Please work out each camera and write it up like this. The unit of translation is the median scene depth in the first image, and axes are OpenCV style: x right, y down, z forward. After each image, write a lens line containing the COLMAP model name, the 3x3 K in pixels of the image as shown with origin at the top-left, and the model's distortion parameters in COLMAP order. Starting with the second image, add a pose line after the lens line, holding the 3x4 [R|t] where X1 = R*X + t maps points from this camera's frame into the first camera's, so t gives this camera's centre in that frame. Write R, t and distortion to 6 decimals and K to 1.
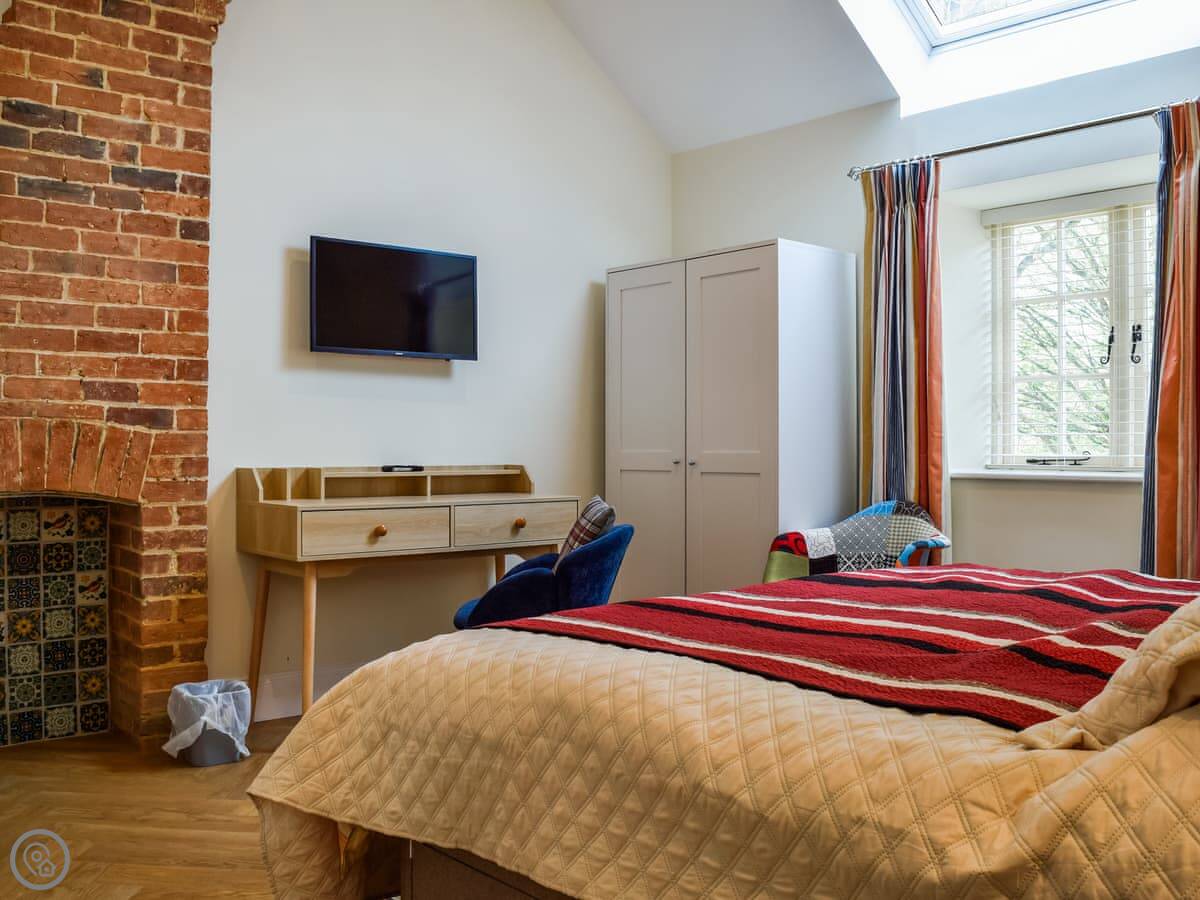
lens RADIAL K [[1058.5, 0, 600.0], [0, 1058.5, 450.0], [0, 0, 1]] dist [-0.007177, -0.006288]
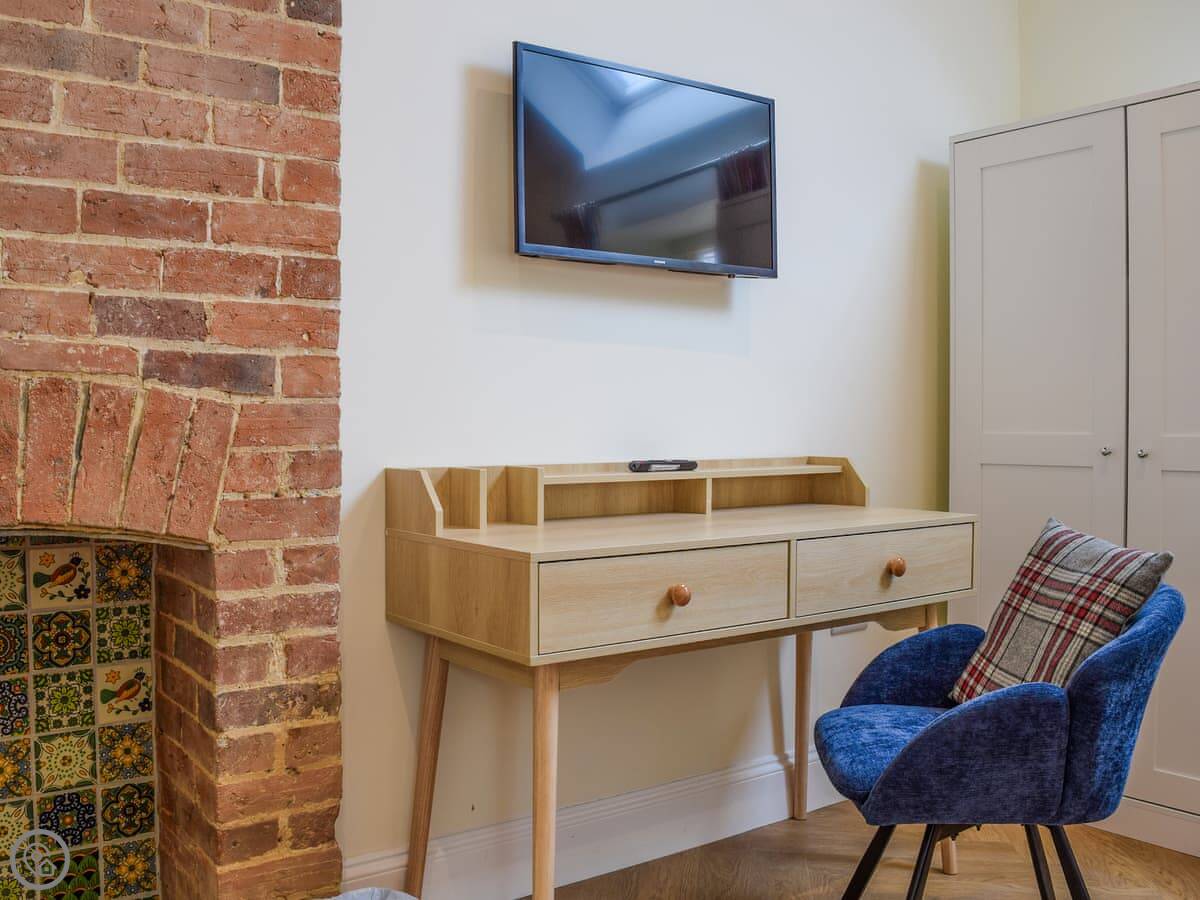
lens RADIAL K [[1038.2, 0, 599.4], [0, 1038.2, 439.0], [0, 0, 1]] dist [-0.026299, -0.001925]
pose [[0.998939, -0.002645, -0.045971, -0.224181], [0.003261, 0.999906, 0.013327, -0.005012], [0.045931, -0.013463, 0.998854, 0.508701]]
